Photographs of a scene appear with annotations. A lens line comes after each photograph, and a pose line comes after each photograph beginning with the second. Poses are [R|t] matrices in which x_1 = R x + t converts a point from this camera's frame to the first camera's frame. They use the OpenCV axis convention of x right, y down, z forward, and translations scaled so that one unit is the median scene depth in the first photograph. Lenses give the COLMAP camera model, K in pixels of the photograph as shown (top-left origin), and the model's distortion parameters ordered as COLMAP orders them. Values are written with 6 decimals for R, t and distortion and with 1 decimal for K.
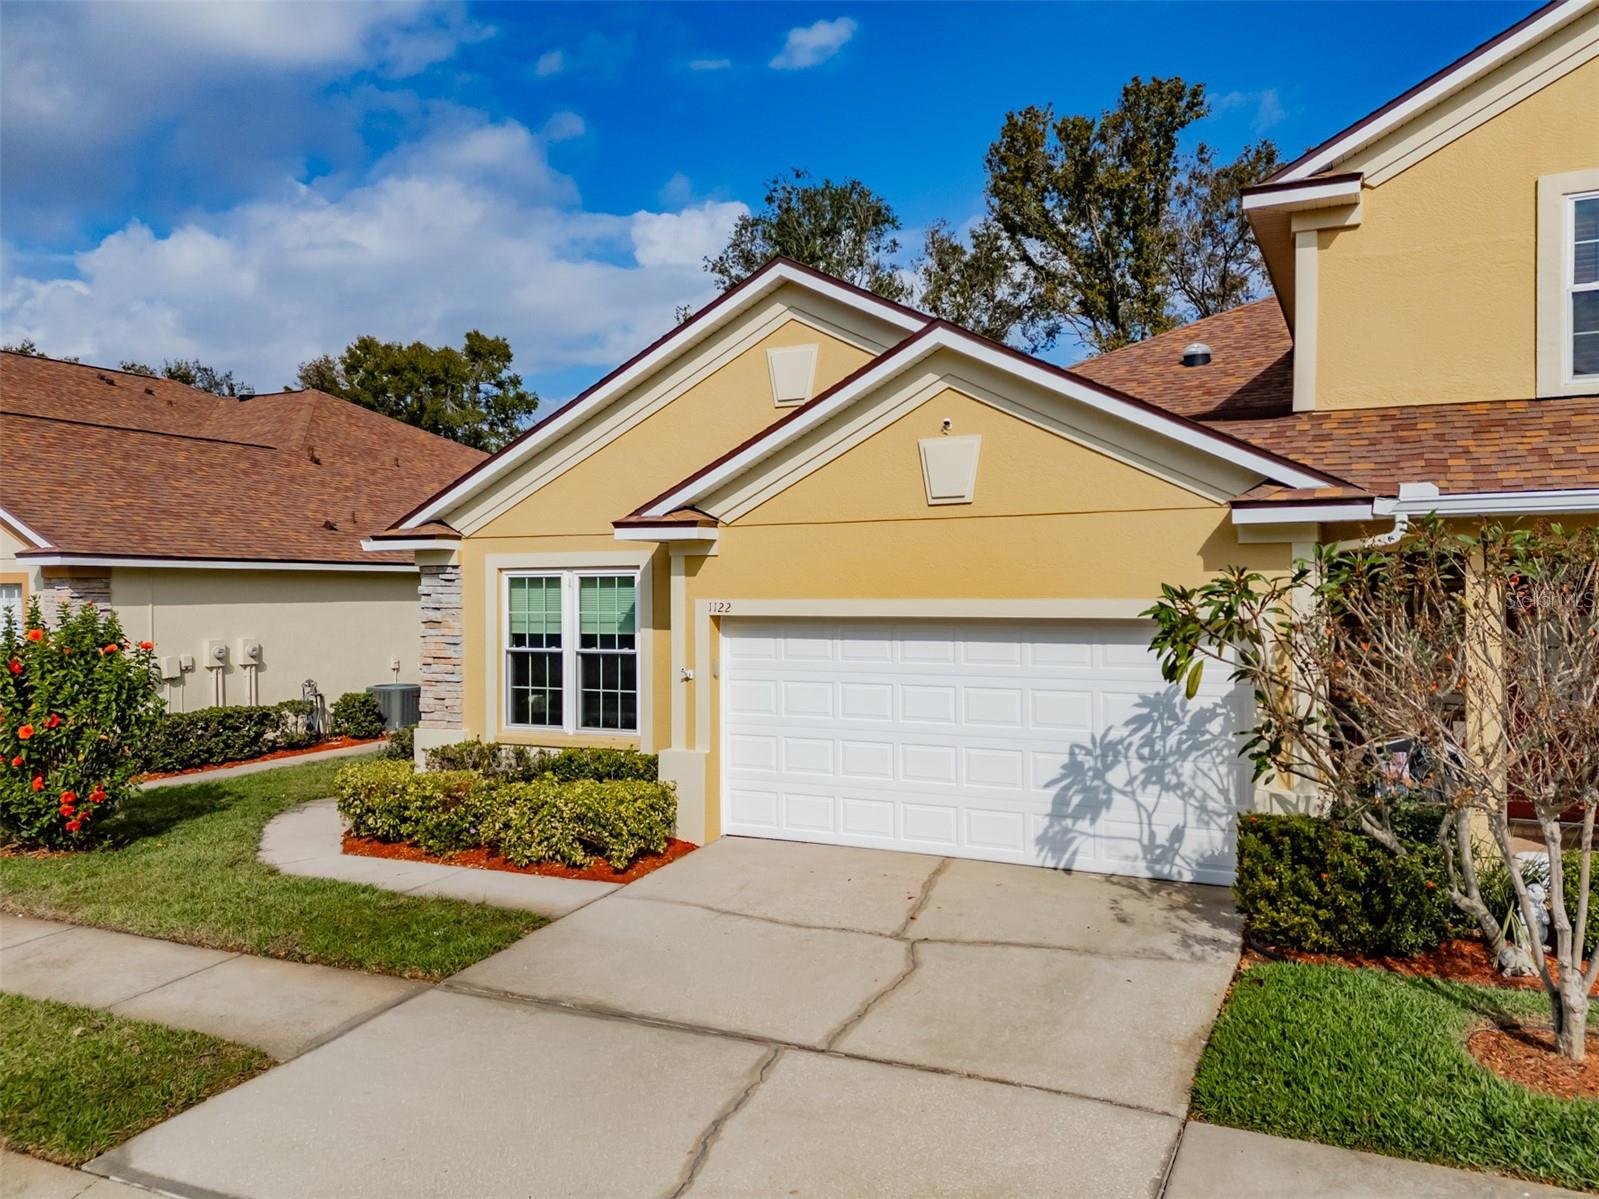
lens RADIAL K [[1115.3, 0, 827.0], [0, 1115.3, 618.3], [0, 0, 1]] dist [0.058622, -0.053178]
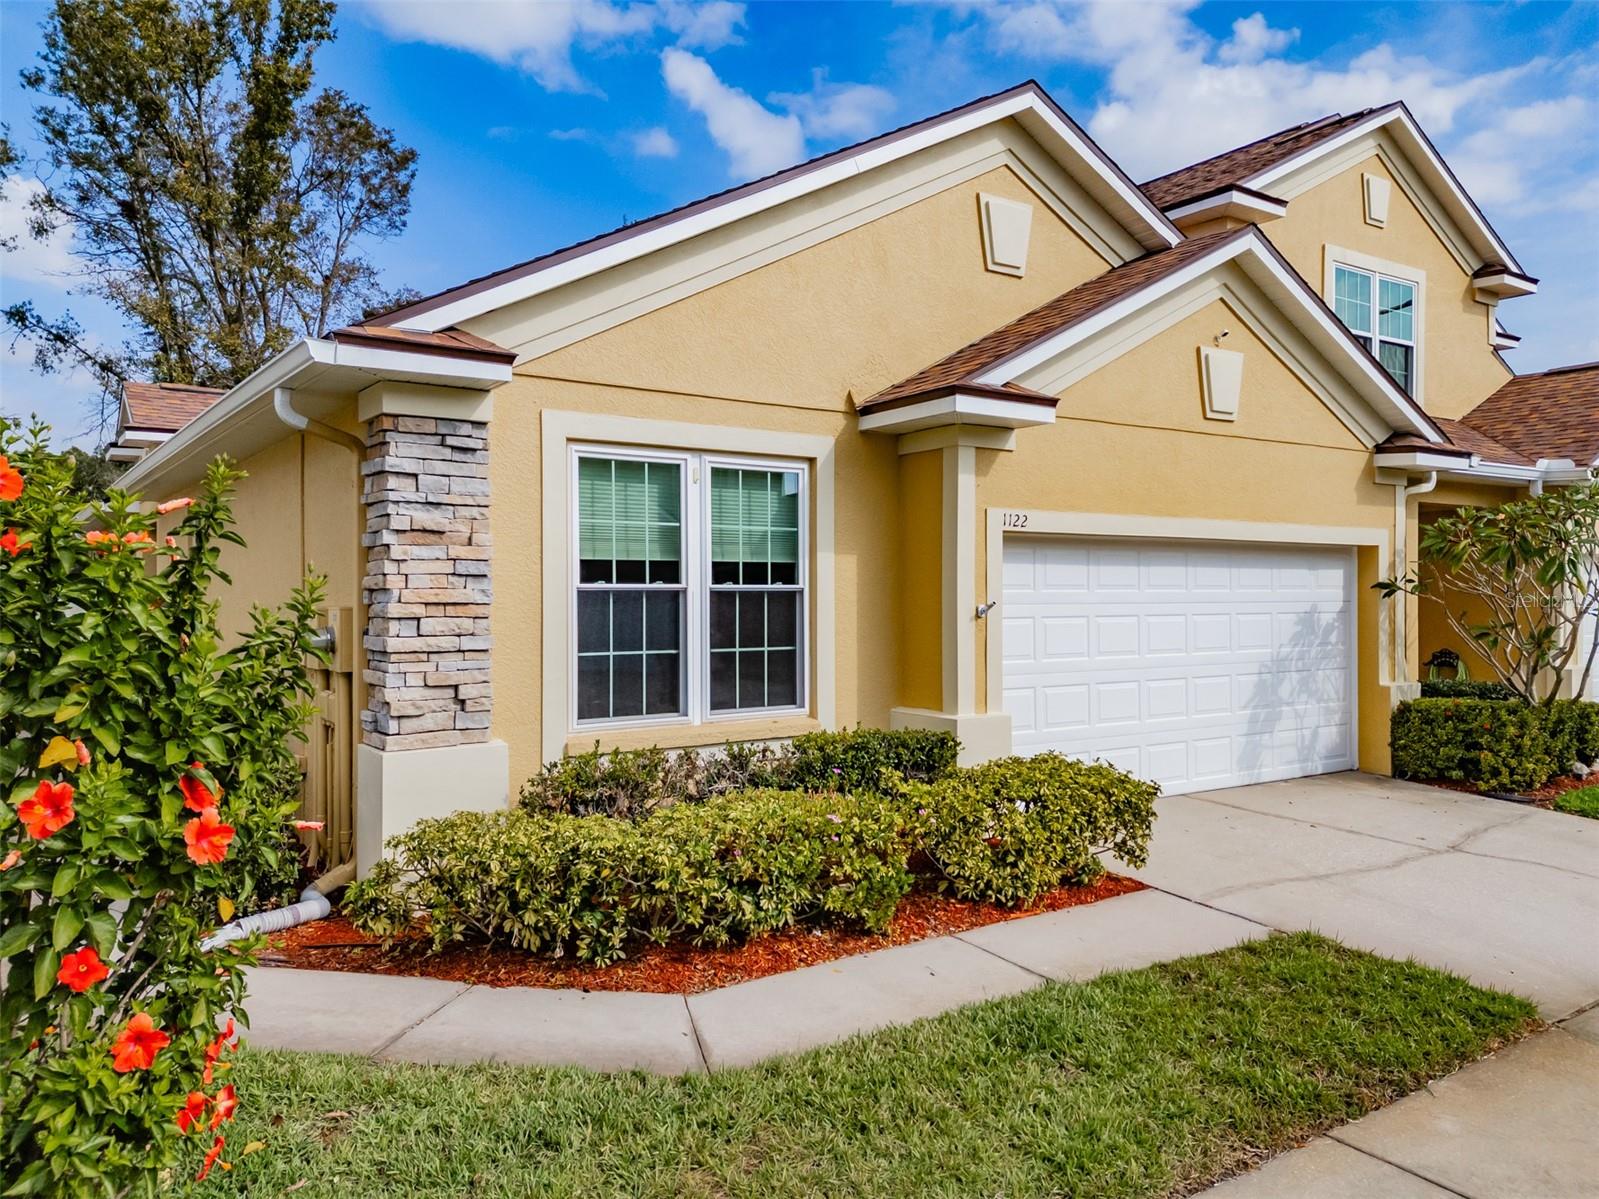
lens RADIAL K [[1115.3, 0, 780.8], [0, 1115.3, 632.2], [0, 0, 1]] dist [0.058622, -0.053178]
pose [[0.533323, -0.025090, 0.845539, -0.866654], [0.017136, 0.999675, 0.018855, 0.051487], [-0.845738, 0.004434, 0.533580, 0.768273]]
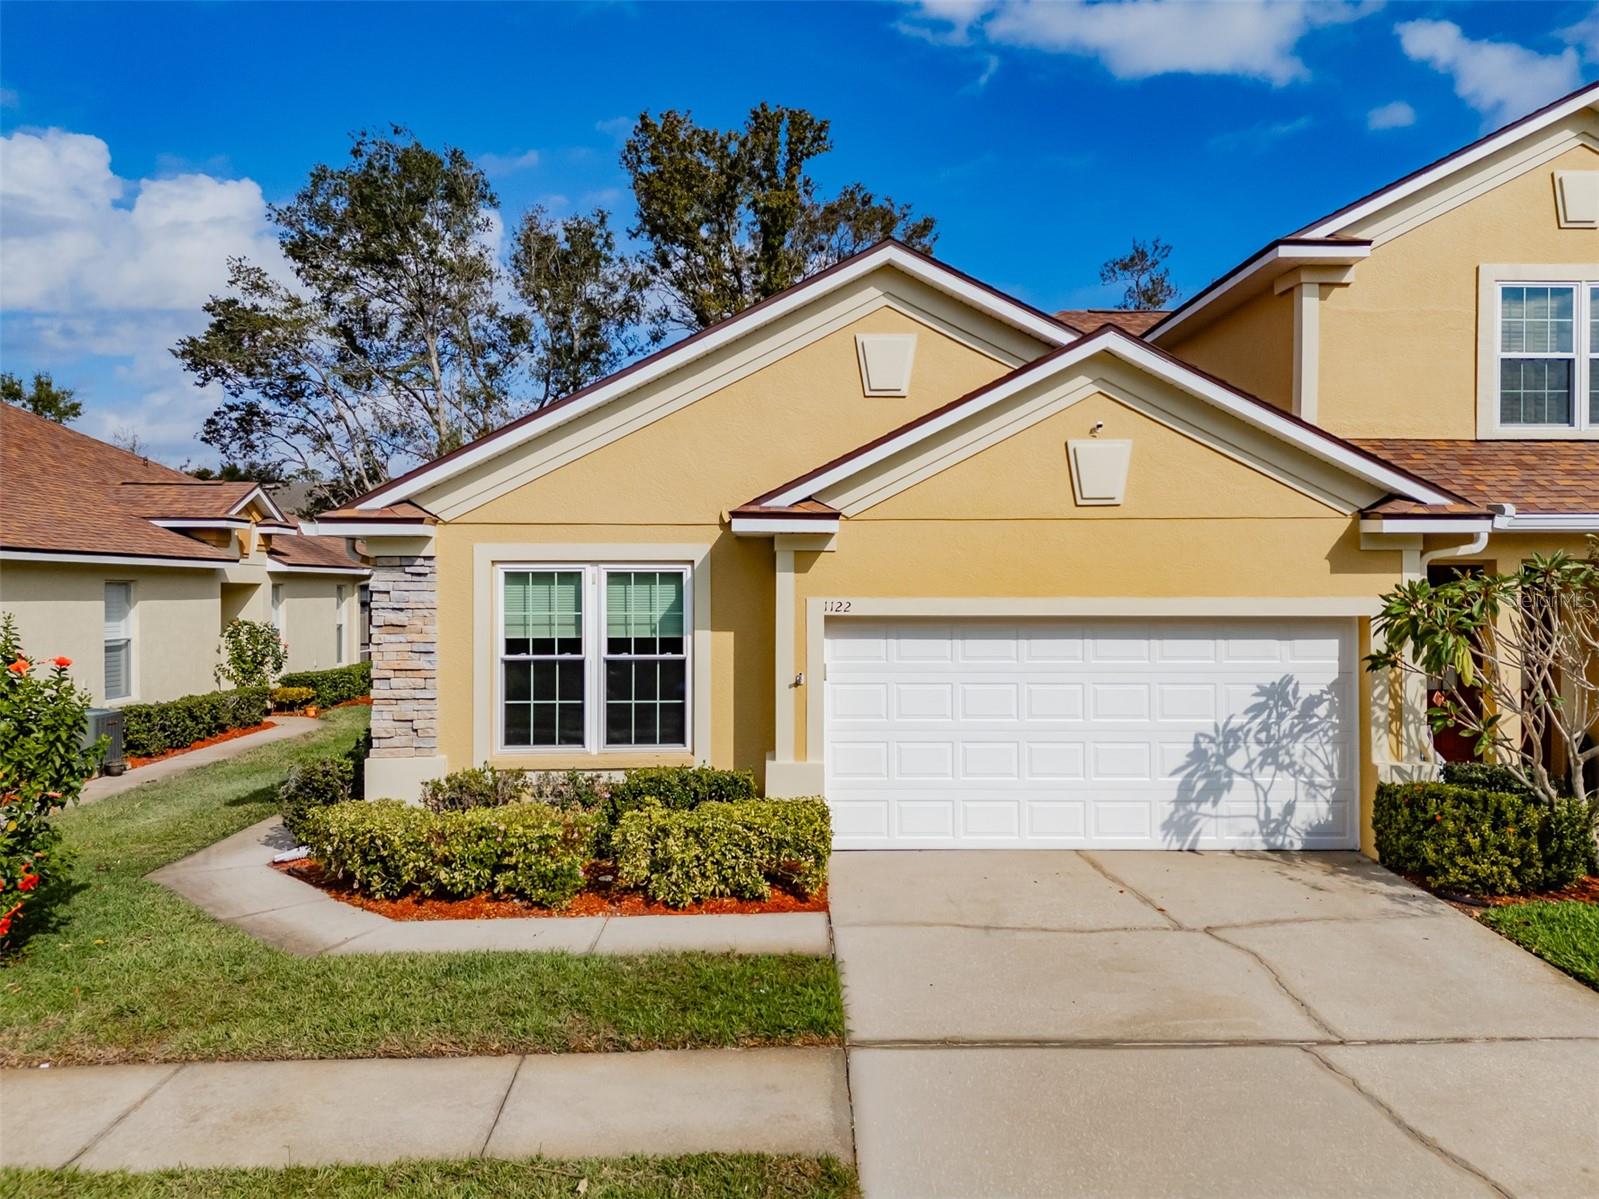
lens RADIAL K [[1115.3, 0, 801.7], [0, 1115.3, 613.3], [0, 0, 1]] dist [0.058622, -0.053178]
pose [[0.898828, -0.003467, 0.438288, -0.558713], [0.006429, 0.999965, -0.005274, 0.000672], [-0.438255, 0.007558, 0.898819, 0.185032]]
